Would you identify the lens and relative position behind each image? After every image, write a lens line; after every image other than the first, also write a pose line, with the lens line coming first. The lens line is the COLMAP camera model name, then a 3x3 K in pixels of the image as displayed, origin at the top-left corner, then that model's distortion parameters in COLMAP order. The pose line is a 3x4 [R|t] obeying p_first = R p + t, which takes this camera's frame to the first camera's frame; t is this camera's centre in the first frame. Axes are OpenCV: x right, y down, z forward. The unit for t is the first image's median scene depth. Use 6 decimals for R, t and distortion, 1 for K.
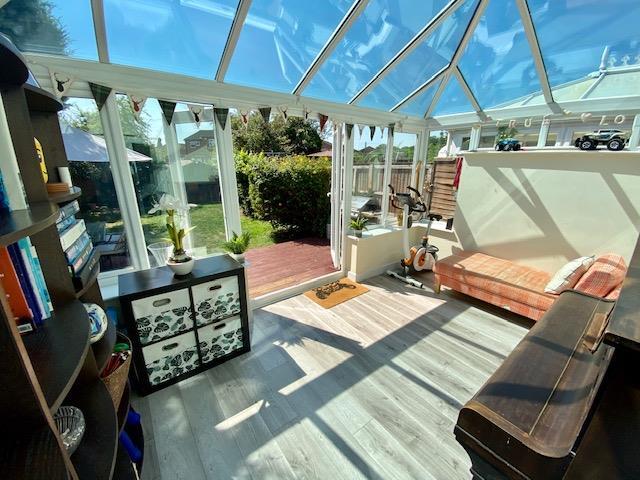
lens RADIAL K [[262.0, 0, 324.1], [0, 262.0, 236.5], [0, 0, 1]] dist [-0.002093, -0.001607]
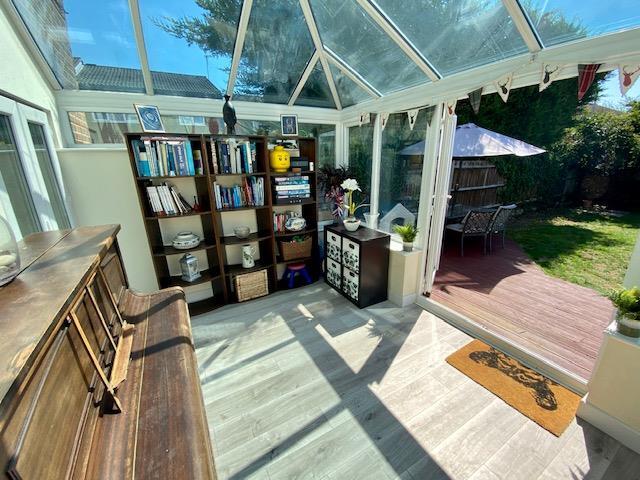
lens RADIAL K [[262.0, 0, 323.2], [0, 262.0, 240.2], [0, 0, 1]] dist [-0.002093, -0.001607]
pose [[-0.139885, 0.286525, -0.947806, 0.864262], [-0.256264, 0.914127, 0.314165, -0.222874], [0.956431, 0.286836, -0.054446, 0.819201]]
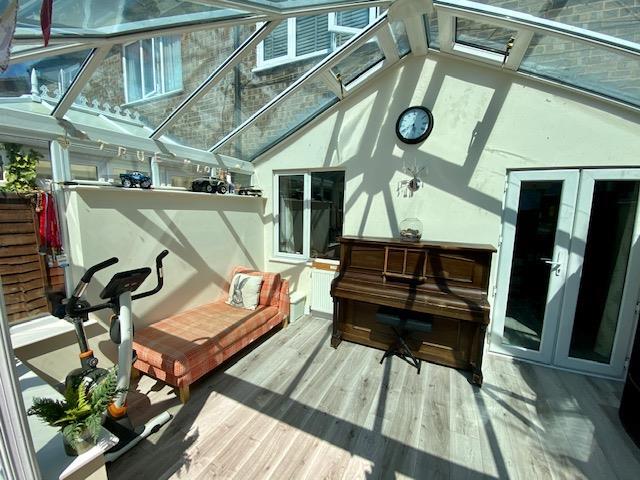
lens RADIAL K [[262.0, 0, 317.4], [0, 262.0, 241.6], [0, 0, 1]] dist [-0.002093, -0.001607]
pose [[-0.428462, -0.149748, 0.891065, -0.344398], [0.226683, 0.936817, 0.266436, -0.385948], [-0.874663, 0.316146, -0.367445, 1.267945]]
